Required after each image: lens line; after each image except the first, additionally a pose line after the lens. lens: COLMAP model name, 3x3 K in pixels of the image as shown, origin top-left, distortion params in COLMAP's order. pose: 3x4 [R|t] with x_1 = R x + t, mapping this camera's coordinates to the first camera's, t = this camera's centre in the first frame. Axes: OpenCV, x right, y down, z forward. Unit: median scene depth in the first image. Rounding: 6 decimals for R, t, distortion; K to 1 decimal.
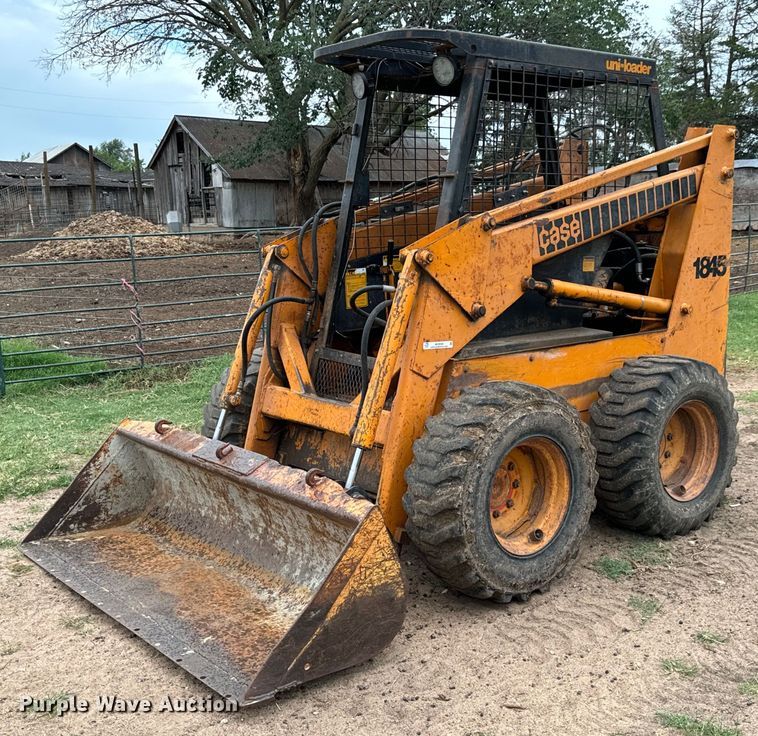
lens RADIAL K [[971.0, 0, 379.0], [0, 971.0, 368.0], [0, 0, 1]] dist [0.034509, 0.022751]
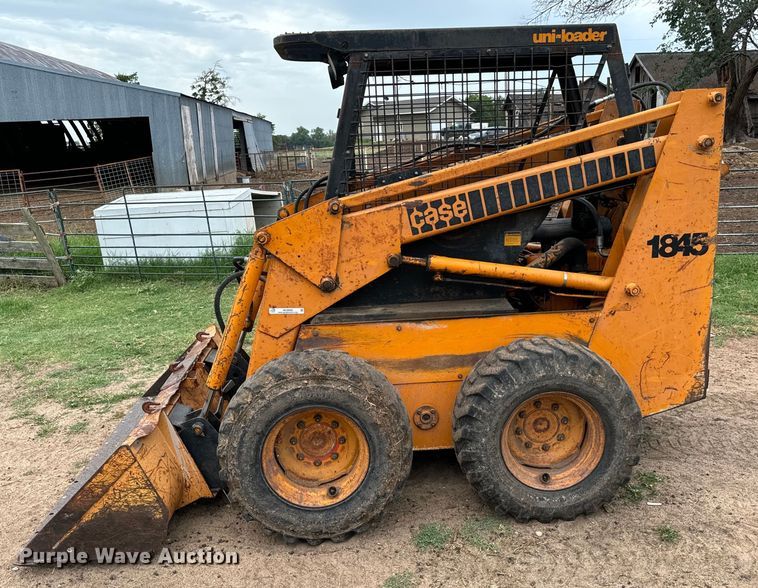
lens RADIAL K [[692.9, 0, 391.3], [0, 692.9, 293.7], [0, 0, 1]] dist [0.123801, -0.274919]
pose [[0.819804, 0.113923, -0.561198, 0.582615], [-0.066494, 0.992320, 0.104305, -0.129027], [0.568771, -0.048194, 0.821083, 0.351625]]
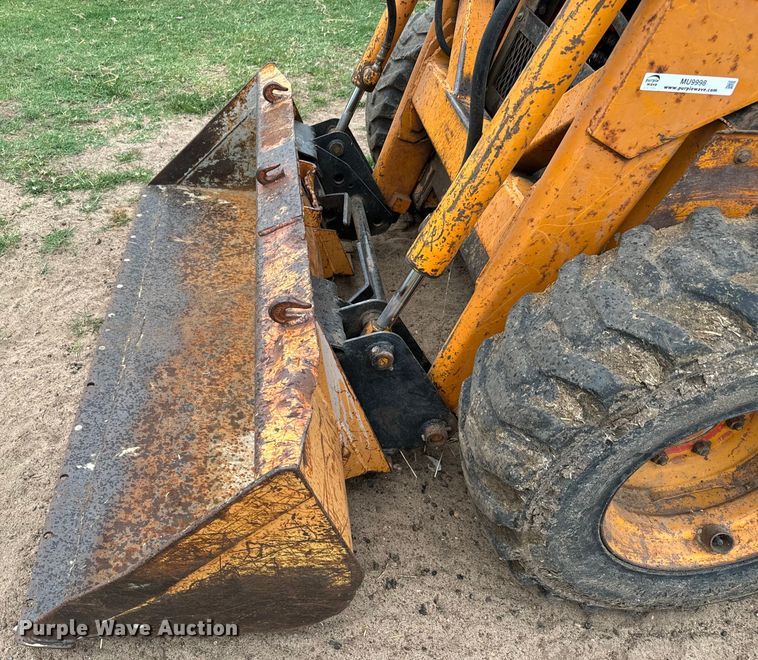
lens RADIAL K [[636.4, 0, 306.5], [0, 636.4, 343.9], [0, 0, 1]] dist [0.054662, -0.080332]
pose [[0.812541, 0.407826, -0.416479, 0.079345], [-0.132006, 0.824670, 0.549994, -0.055110], [0.567759, -0.391915, 0.723914, 0.620416]]
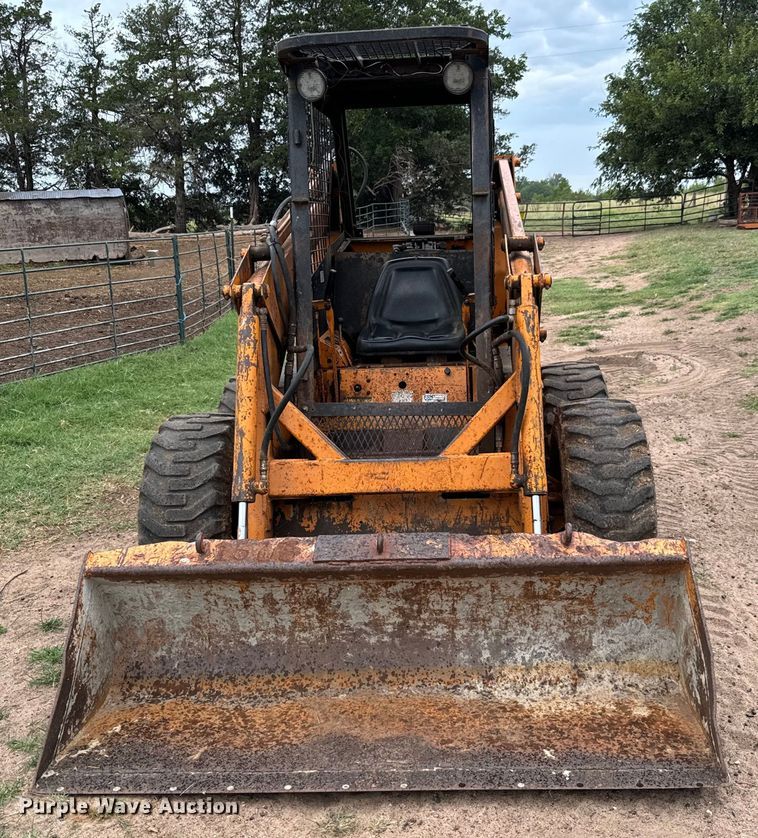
lens RADIAL K [[981.0, 0, 379.0], [0, 981.0, 419.0], [0, 0, 1]] dist [0.019945, -0.008506]
pose [[0.684115, -0.178373, 0.707227, -0.666475], [0.152763, 0.983170, 0.100199, -0.088834], [-0.713197, 0.039491, 0.699850, 0.411063]]
